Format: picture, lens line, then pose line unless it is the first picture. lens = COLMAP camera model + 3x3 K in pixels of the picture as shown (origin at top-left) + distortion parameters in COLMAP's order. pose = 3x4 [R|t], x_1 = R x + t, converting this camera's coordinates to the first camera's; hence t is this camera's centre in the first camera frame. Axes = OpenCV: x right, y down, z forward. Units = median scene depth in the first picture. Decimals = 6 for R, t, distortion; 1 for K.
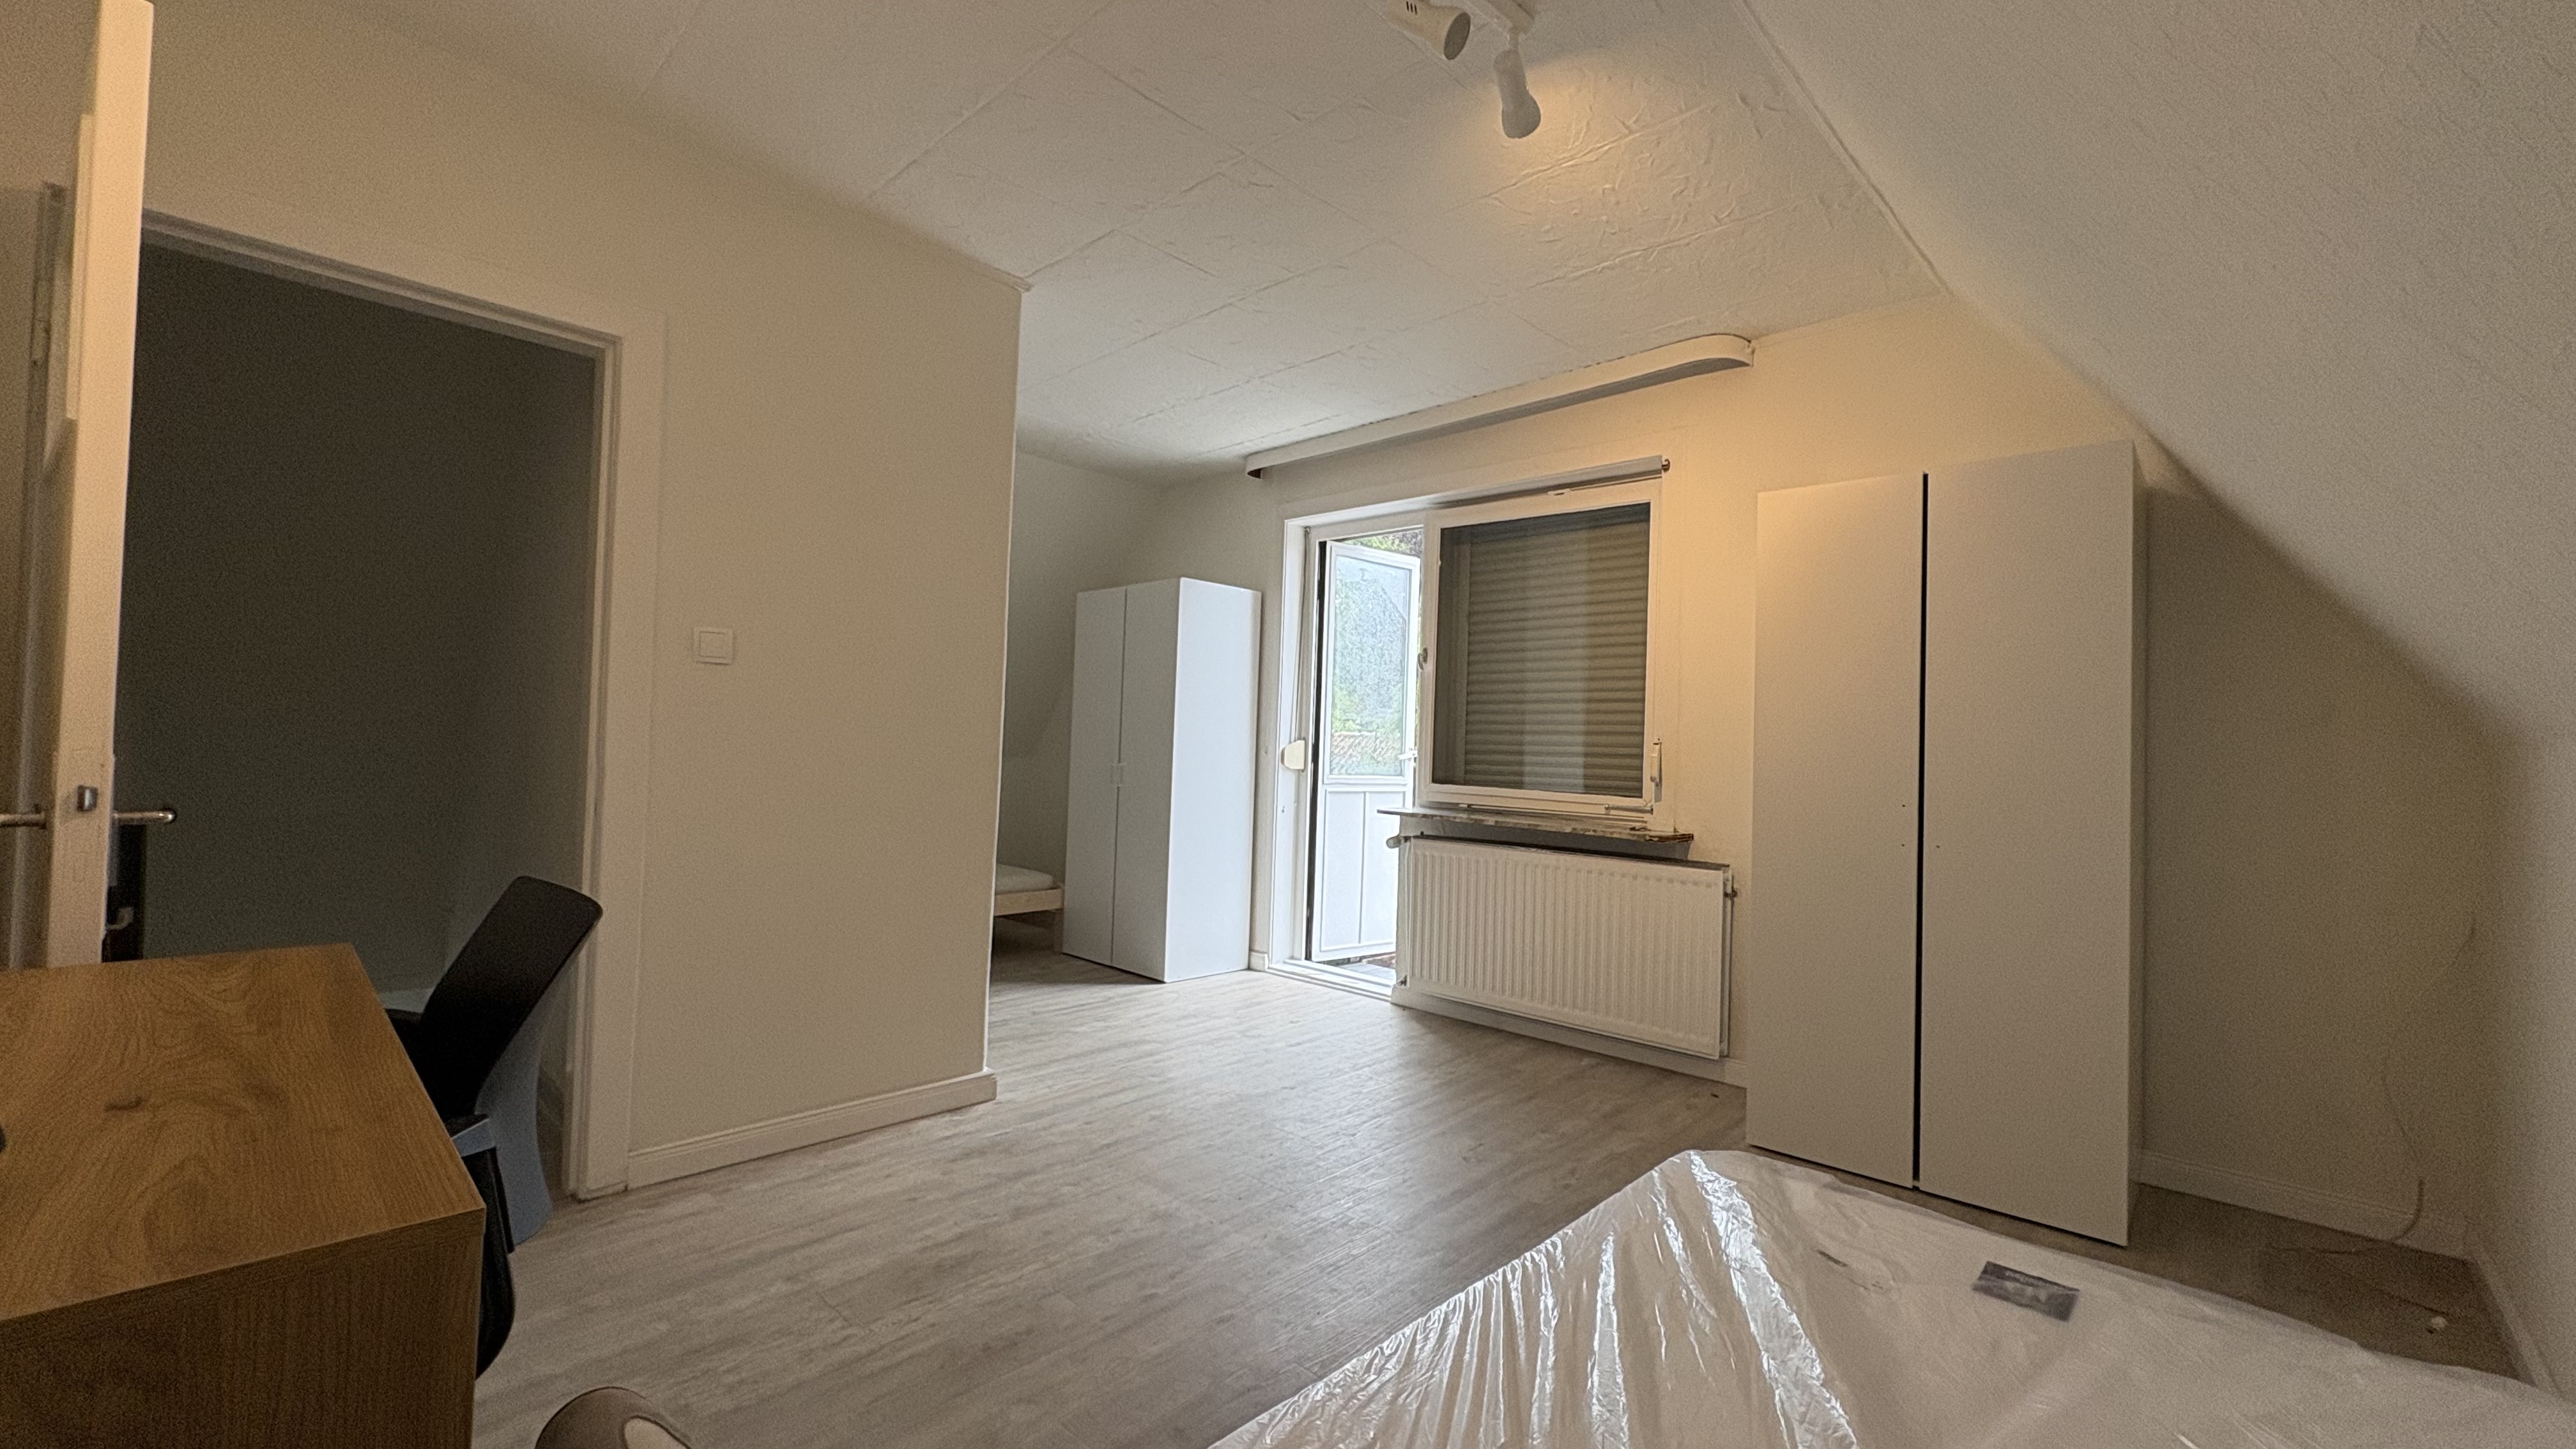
lens RADIAL K [[1021.6, 0, 1288.0], [0, 1021.6, 724.5], [0, 0, 1]] dist [-0.002524, 0.003153]
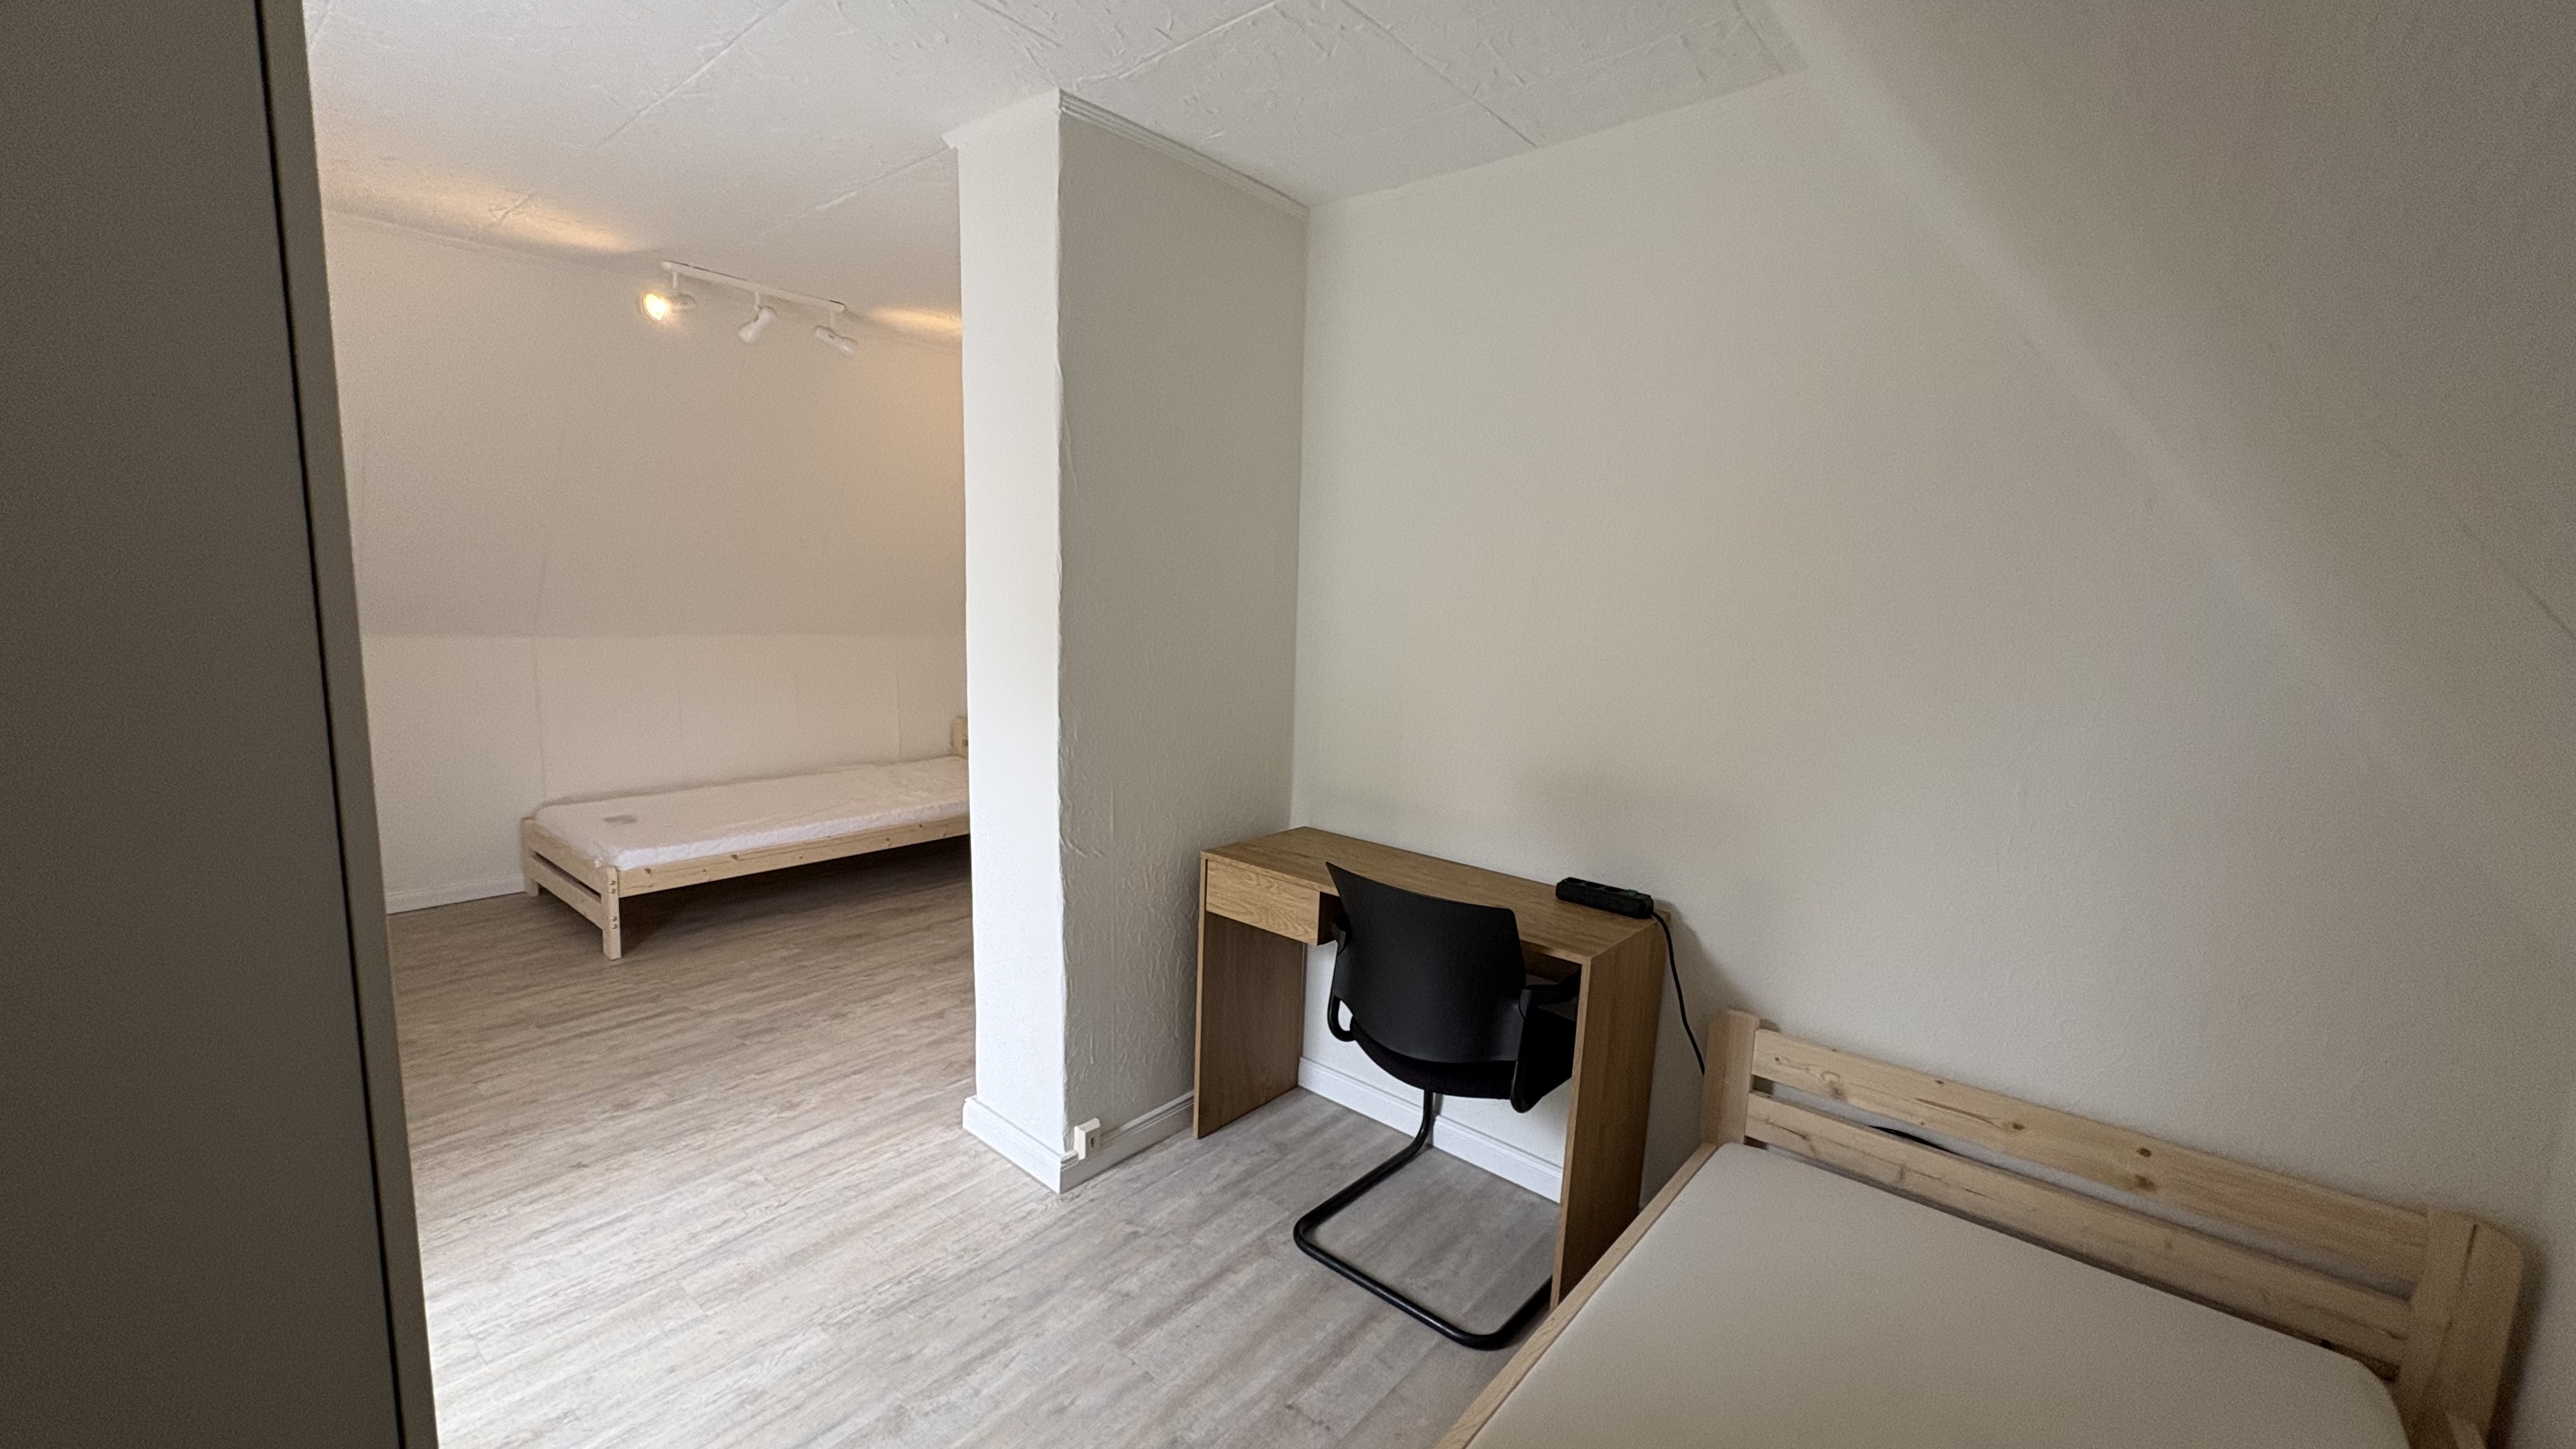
lens RADIAL K [[1021.6, 0, 1288.0], [0, 1021.6, 724.5], [0, 0, 1]] dist [-0.002524, 0.003153]
pose [[-0.996167, -0.054098, -0.068736, -0.563791], [-0.061588, 0.991799, 0.111993, -0.117493], [0.062113, 0.115797, -0.991329, 2.153312]]
